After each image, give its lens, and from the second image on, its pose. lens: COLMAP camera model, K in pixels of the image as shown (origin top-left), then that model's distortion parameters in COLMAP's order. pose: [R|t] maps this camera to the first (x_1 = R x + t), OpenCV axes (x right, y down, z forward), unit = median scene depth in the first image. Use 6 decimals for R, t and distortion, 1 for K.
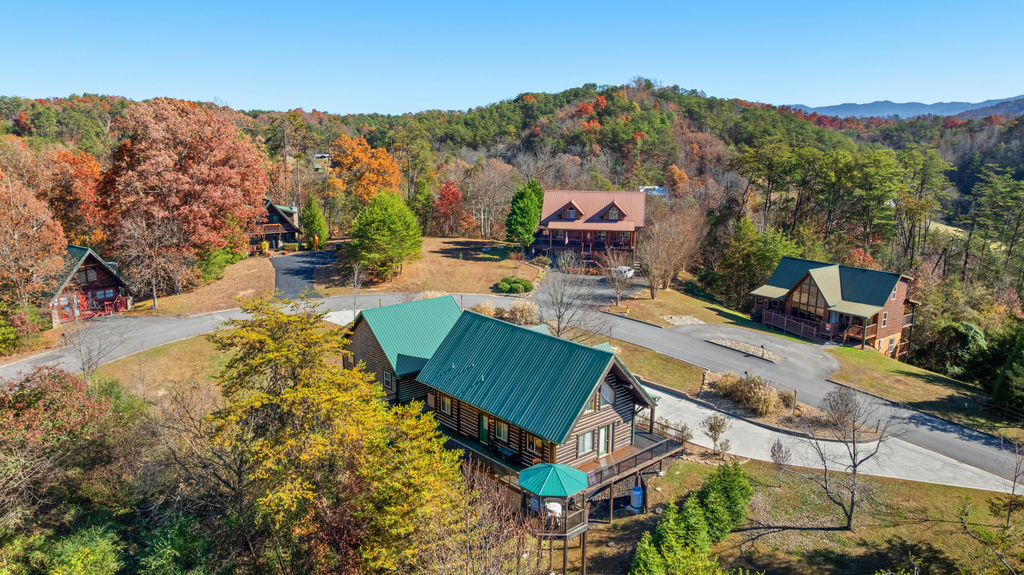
lens RADIAL K [[712.5, 0, 512.0], [0, 712.5, 287.5], [0, 0, 1]] dist [-0.035057, -0.000641]
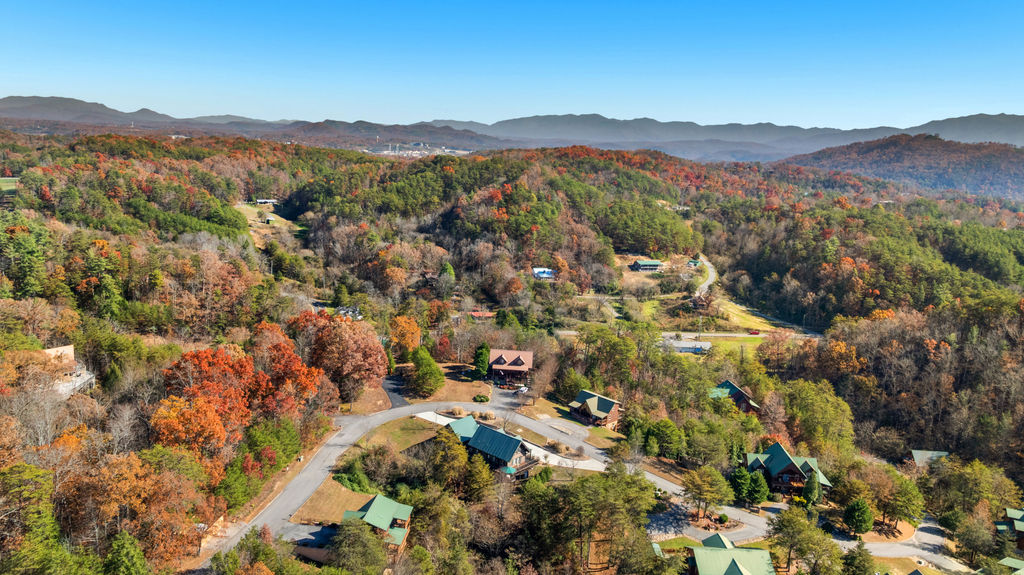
lens RADIAL K [[712.5, 0, 512.0], [0, 712.5, 287.5], [0, 0, 1]] dist [-0.035057, -0.000641]
pose [[0.989280, 0.024217, 0.144008, -0.249351], [-0.023649, 0.999704, -0.005649, -0.362978], [-0.144102, 0.002183, 0.989560, -1.459920]]
